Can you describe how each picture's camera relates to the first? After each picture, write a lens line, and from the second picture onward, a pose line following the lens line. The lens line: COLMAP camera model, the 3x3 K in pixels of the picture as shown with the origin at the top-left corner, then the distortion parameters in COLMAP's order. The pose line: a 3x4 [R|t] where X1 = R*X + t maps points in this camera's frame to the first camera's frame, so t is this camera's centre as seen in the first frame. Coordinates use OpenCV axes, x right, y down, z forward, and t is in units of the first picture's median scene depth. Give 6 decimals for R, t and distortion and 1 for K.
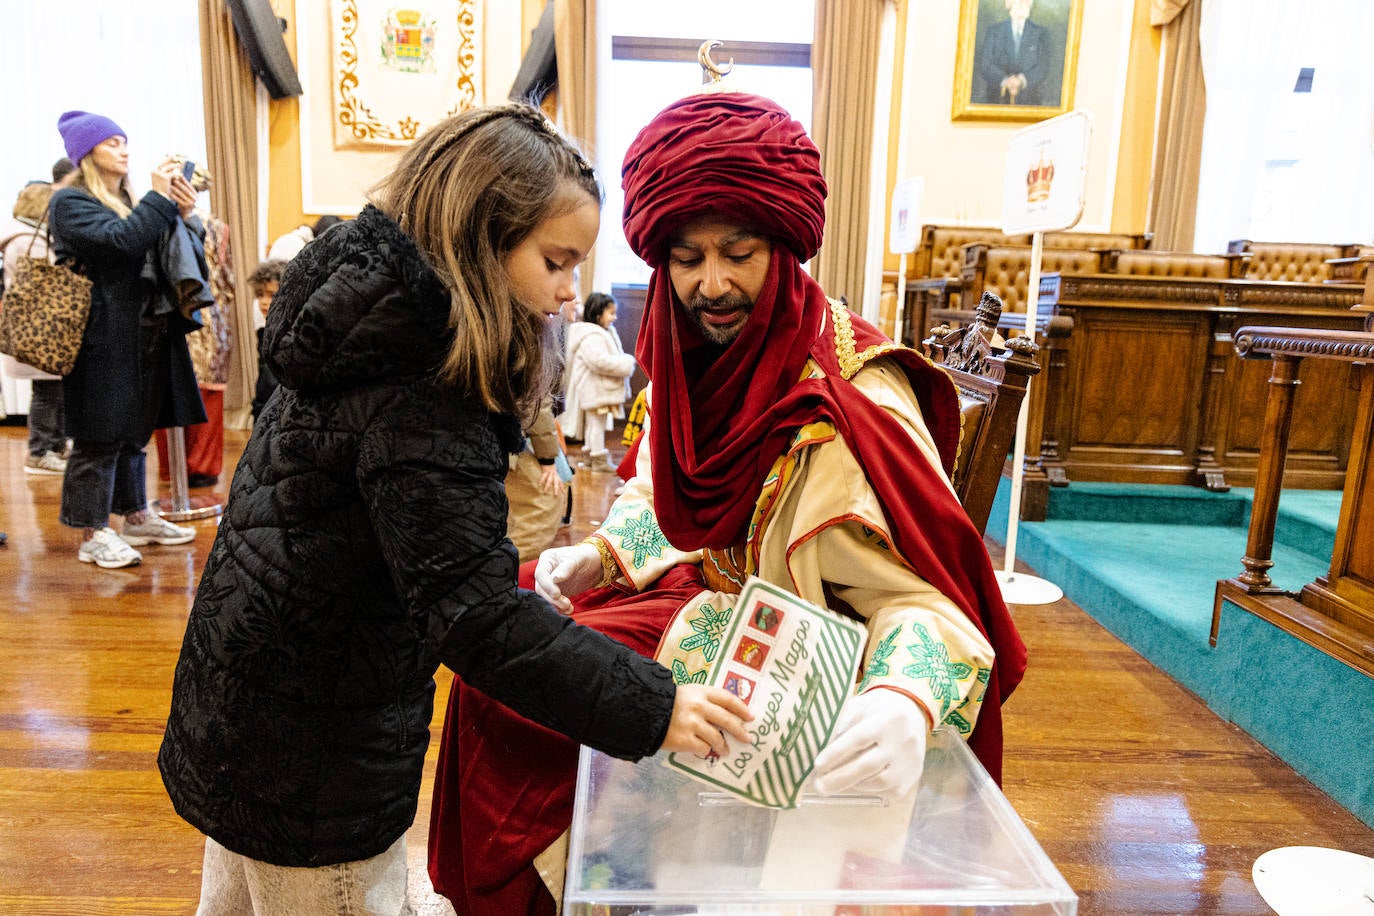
lens RADIAL K [[917.1, 0, 682.8], [0, 917.1, 458.4], [0, 0, 1]] dist [-0.005024, -0.000363]
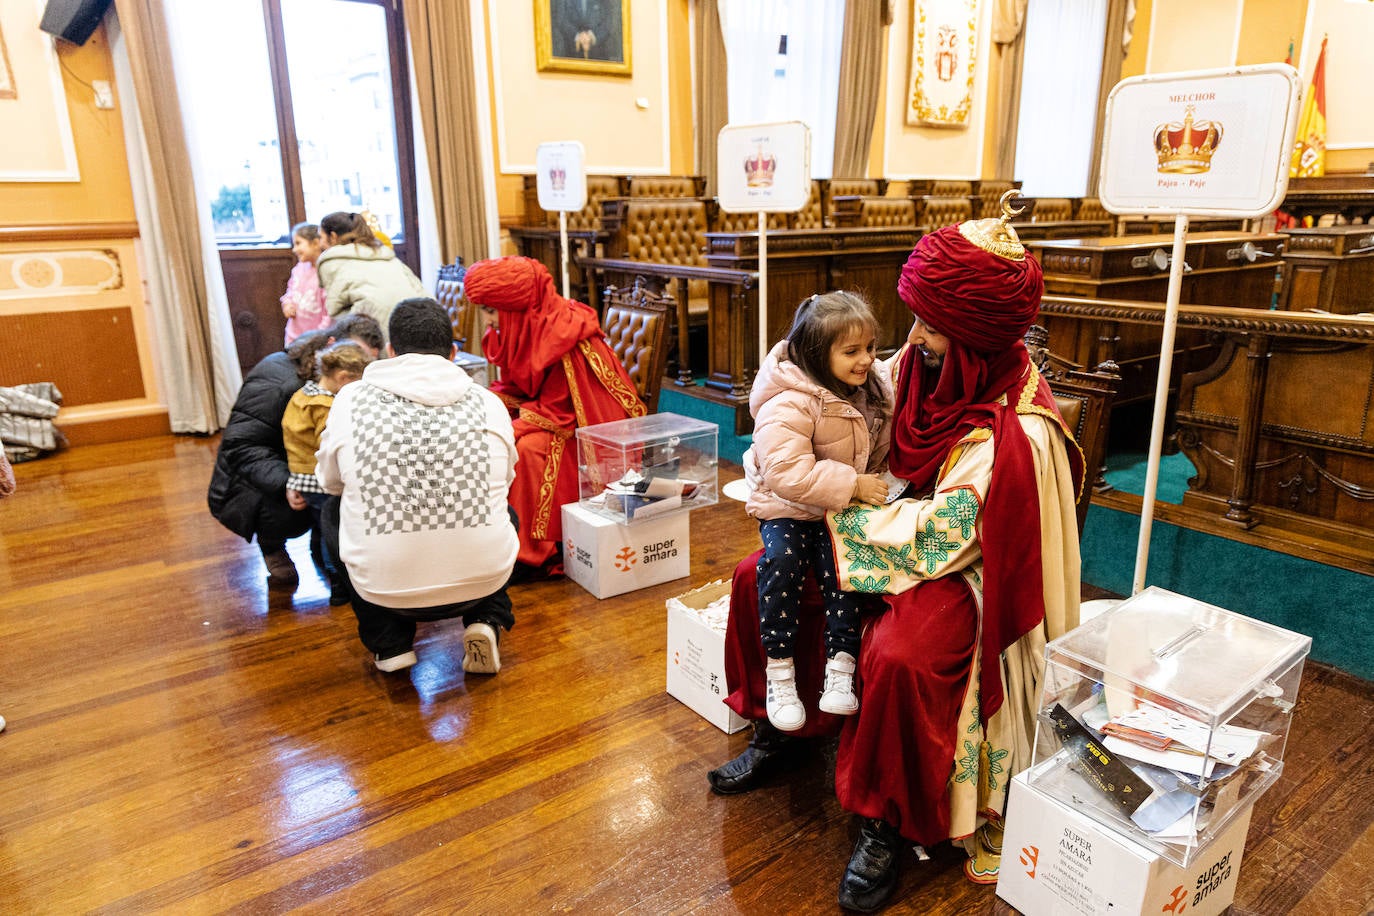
lens RADIAL K [[907.3, 0, 691.9], [0, 907.3, 451.1], [0, 0, 1]] dist [-0.000802, -0.001128]
pose [[0.807477, -0.198305, 0.555569, -0.371842], [0.140686, 0.979364, 0.145098, -0.100400], [-0.572878, -0.039003, 0.818712, 0.021716]]
